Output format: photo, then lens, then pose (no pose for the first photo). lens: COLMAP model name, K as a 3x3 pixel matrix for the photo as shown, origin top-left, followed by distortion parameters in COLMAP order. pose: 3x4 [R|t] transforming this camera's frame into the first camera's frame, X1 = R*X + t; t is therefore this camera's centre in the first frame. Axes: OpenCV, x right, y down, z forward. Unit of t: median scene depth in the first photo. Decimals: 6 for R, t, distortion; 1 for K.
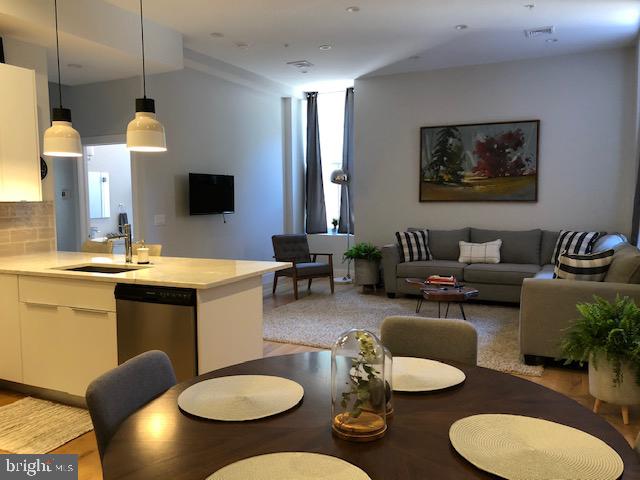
lens RADIAL K [[524.6, 0, 320.0], [0, 524.6, 240.0], [0, 0, 1]] dist [0.018302, 0.000493]
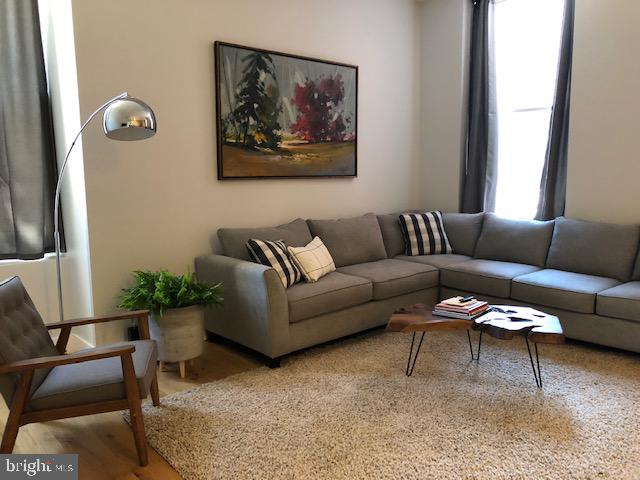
lens RADIAL K [[519.5, 0, 320.0], [0, 519.5, 240.0], [0, 0, 1]] dist [0.051934, -0.078489]
pose [[0.381404, -0.122194, 0.916297, -0.296816], [0.082473, 0.991770, 0.097930, -0.058119], [-0.920722, 0.038218, 0.388343, 0.728631]]
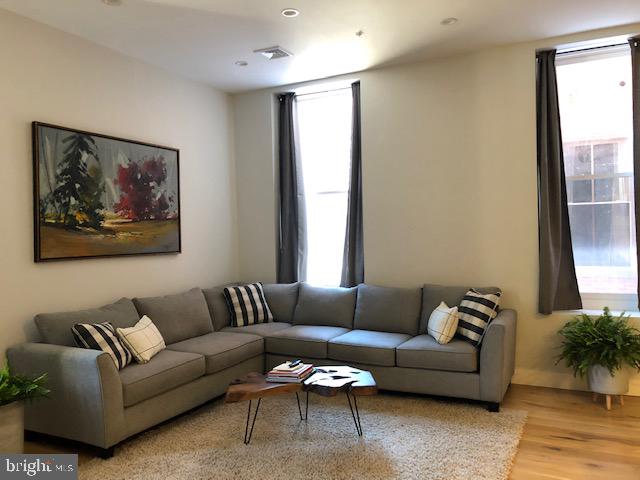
lens RADIAL K [[524.6, 0, 320.0], [0, 524.6, 240.0], [0, 0, 1]] dist [0.018302, 0.000493]
pose [[0.018848, -0.009176, 0.999780, -0.349004], [0.101498, 0.994810, 0.007217, -0.073849], [-0.994657, 0.101340, 0.019682, 0.744576]]
